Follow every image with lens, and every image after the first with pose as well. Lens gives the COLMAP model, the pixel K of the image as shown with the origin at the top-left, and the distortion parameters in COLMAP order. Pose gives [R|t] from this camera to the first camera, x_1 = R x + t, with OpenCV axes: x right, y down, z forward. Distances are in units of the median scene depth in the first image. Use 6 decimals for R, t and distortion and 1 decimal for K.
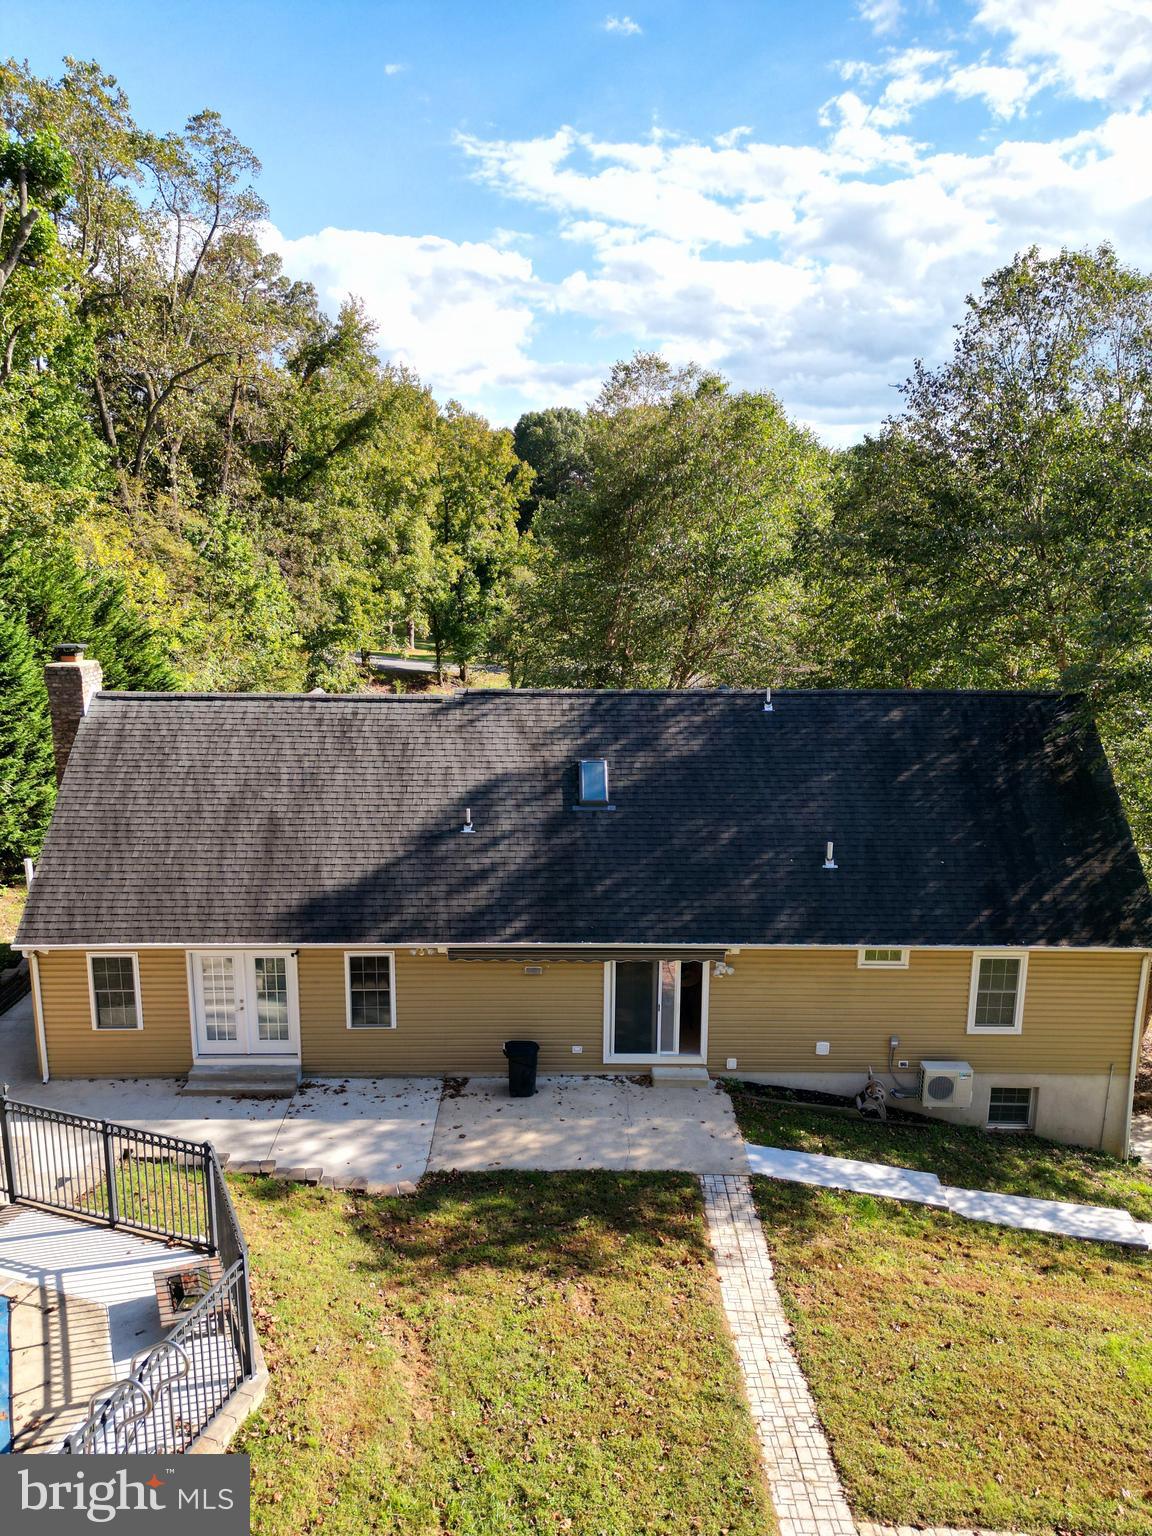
lens RADIAL K [[1081.9, 0, 578.4], [0, 1081.9, 758.3], [0, 0, 1]] dist [0.081322, -0.077558]
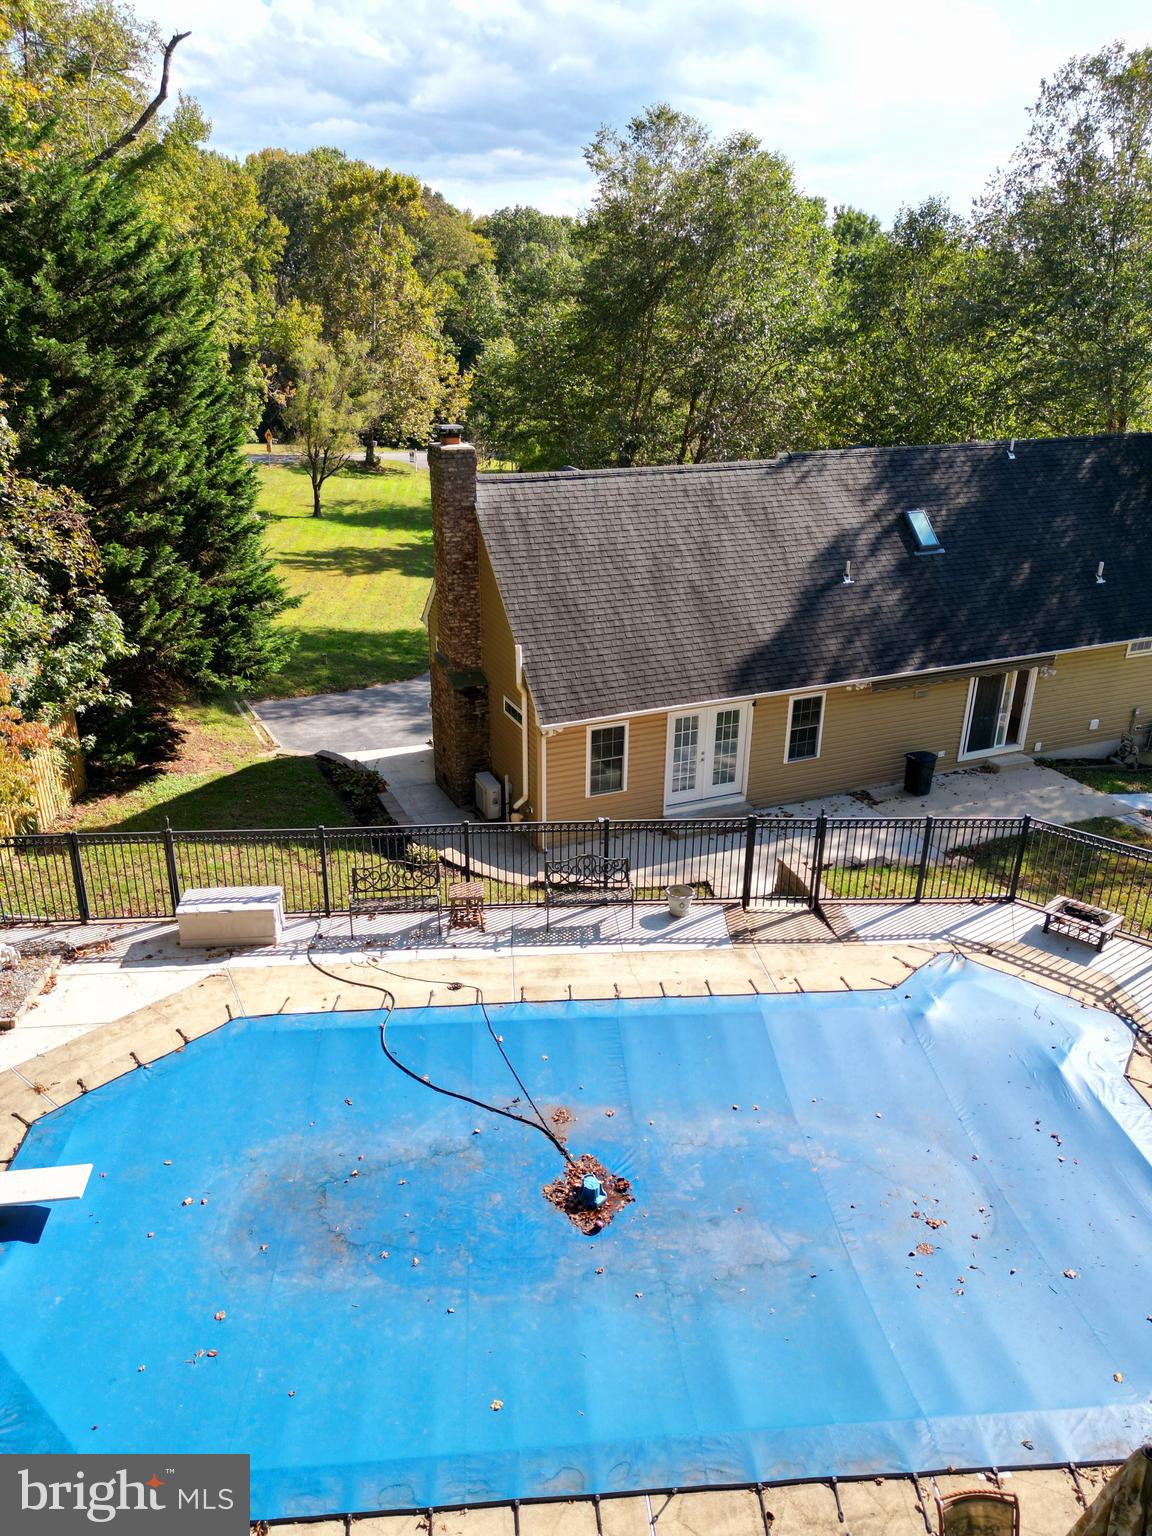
lens RADIAL K [[1081.9, 0, 581.6], [0, 1081.9, 771.1], [0, 0, 1]] dist [0.081322, -0.077558]
pose [[0.919022, -0.151452, 0.363953, -0.823541], [0.078126, 0.974915, 0.208415, 0.001335], [-0.386388, -0.163104, 0.907800, 0.047499]]
